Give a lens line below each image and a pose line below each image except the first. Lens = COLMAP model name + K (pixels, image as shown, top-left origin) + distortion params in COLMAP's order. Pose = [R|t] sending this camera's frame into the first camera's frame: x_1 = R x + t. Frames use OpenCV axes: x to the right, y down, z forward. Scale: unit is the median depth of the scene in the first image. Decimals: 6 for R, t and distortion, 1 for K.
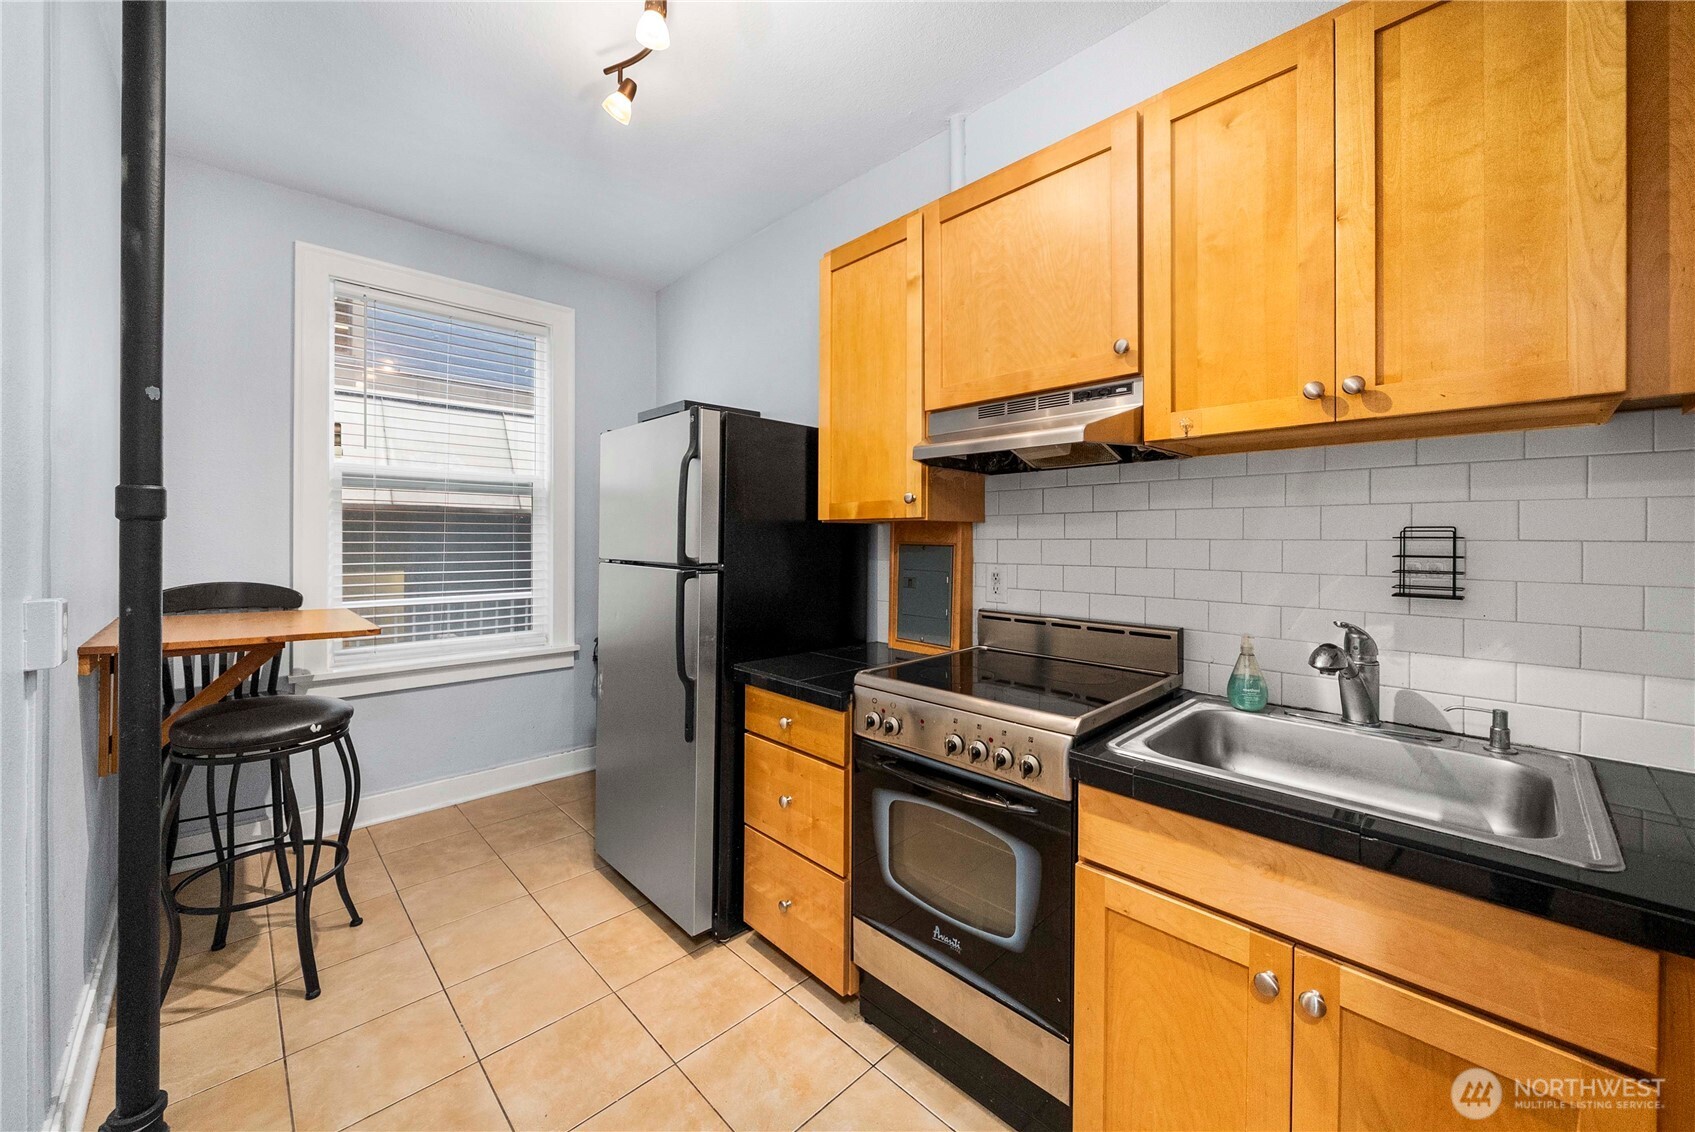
lens RADIAL K [[649.0, 0, 850.1], [0, 649.0, 543.1], [0, 0, 1]] dist [-0.001317, -0.000249]
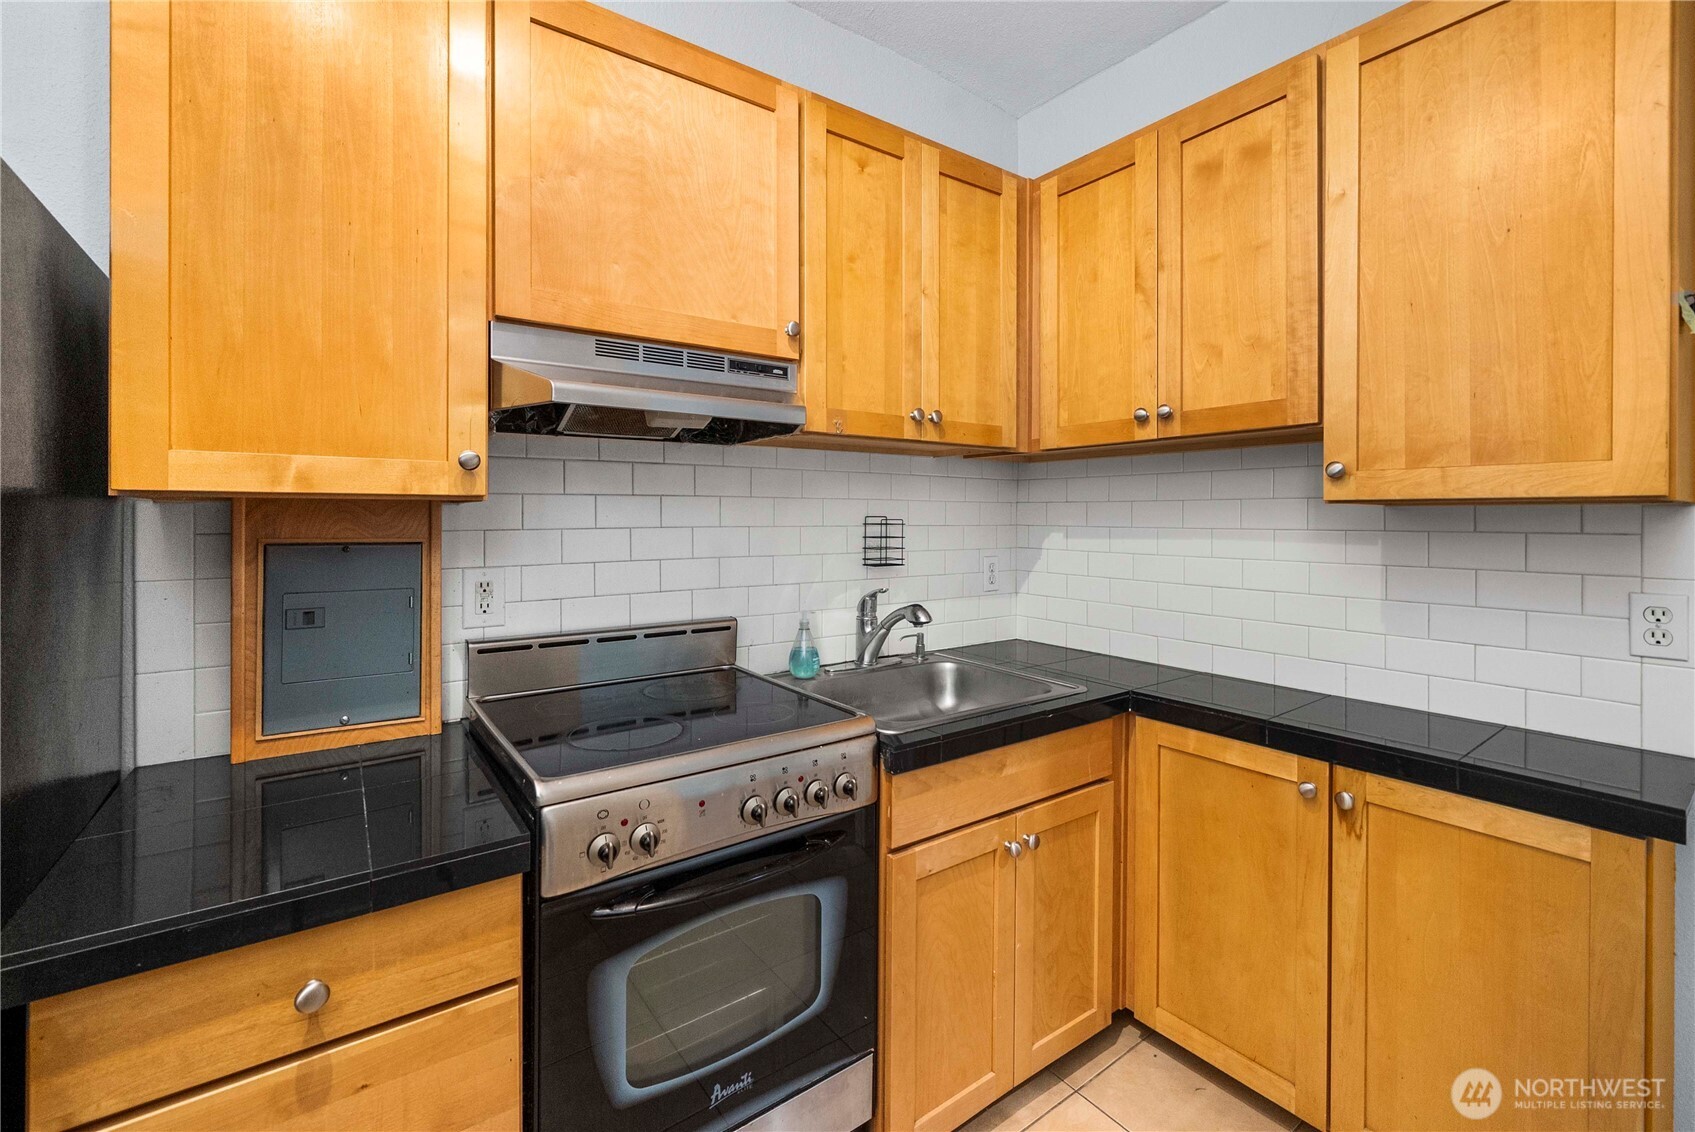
lens RADIAL K [[699.8, 0, 858.9], [0, 699.8, 526.2], [0, 0, 1]] dist [0.002332, 0.000075]
pose [[0.151242, -0.013561, 0.988404, -0.514178], [0.010229, 0.999874, 0.012153, -0.018492], [-0.988444, 0.008272, 0.151361, 0.642266]]
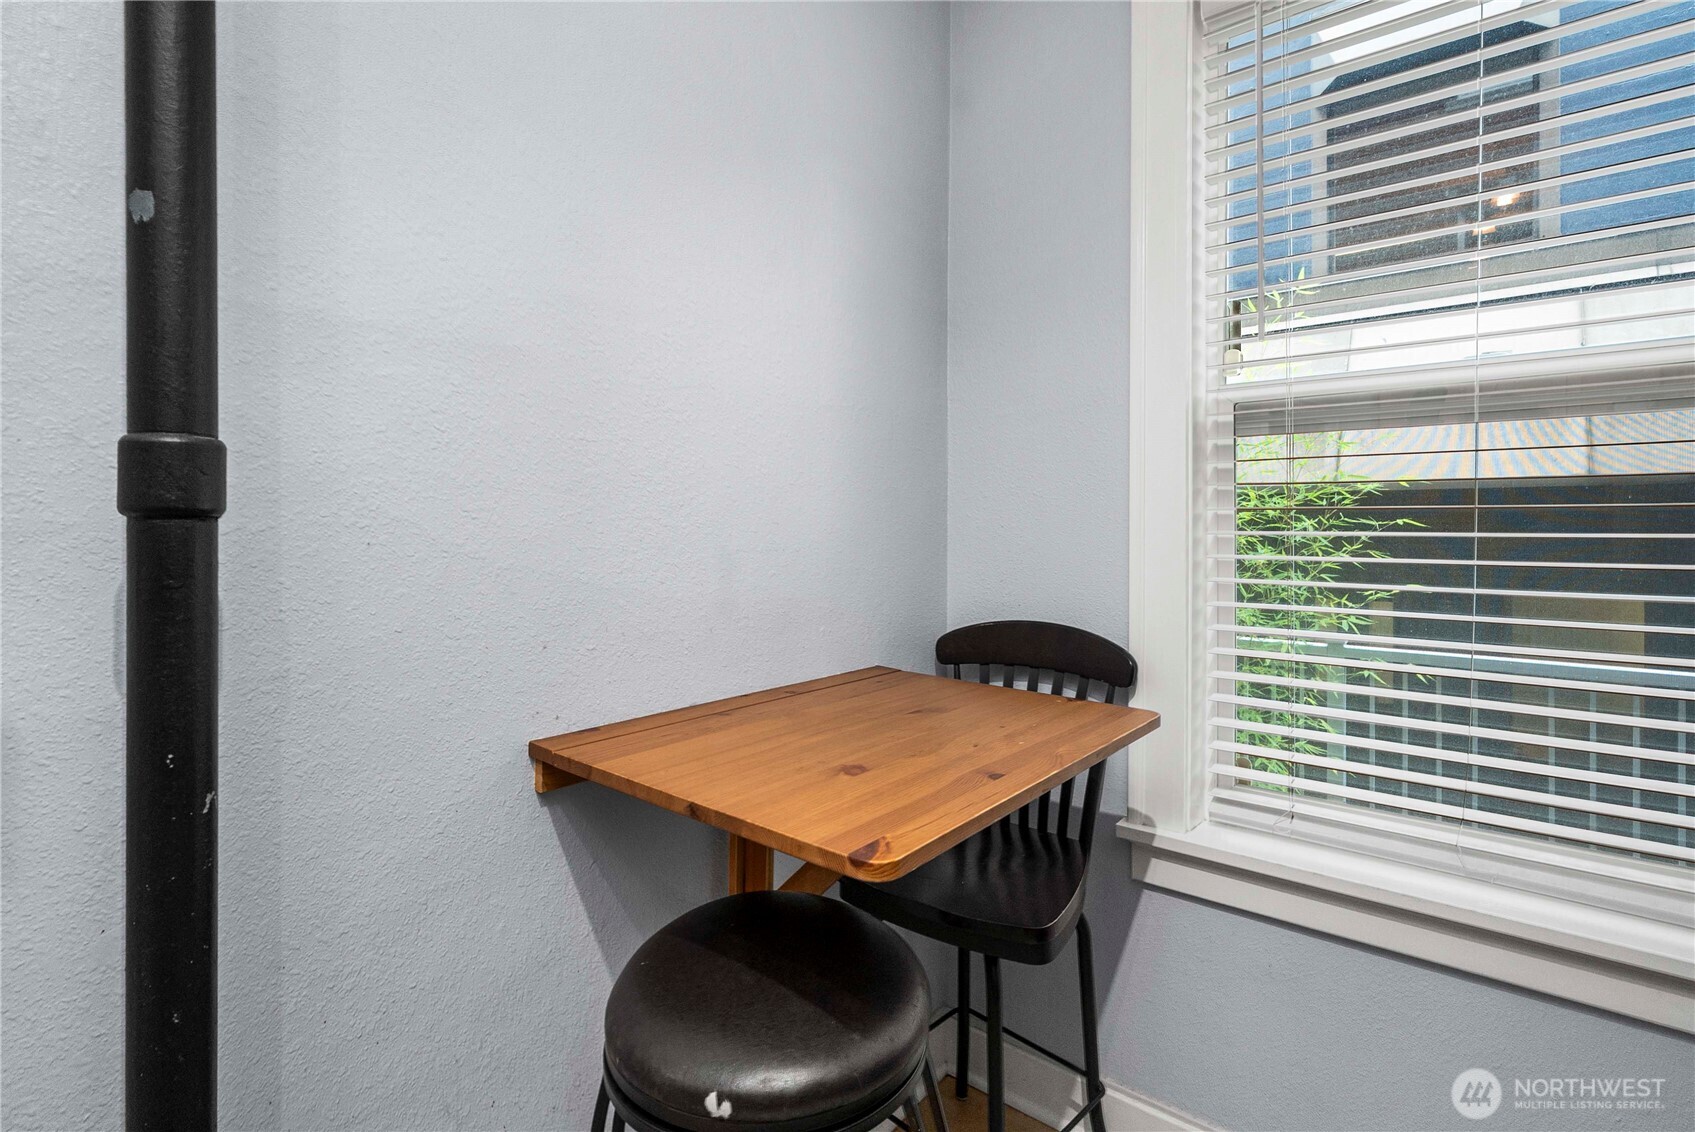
lens RADIAL K [[793.4, 0, 846.2], [0, 793.4, 522.5], [0, 0, 1]] dist [0.000254, 0.000031]
pose [[0.114021, -0.005840, -0.993461, -0.414217], [-0.016550, 0.999833, -0.007777, -0.028019], [0.993341, 0.017329, 0.113905, 1.072556]]
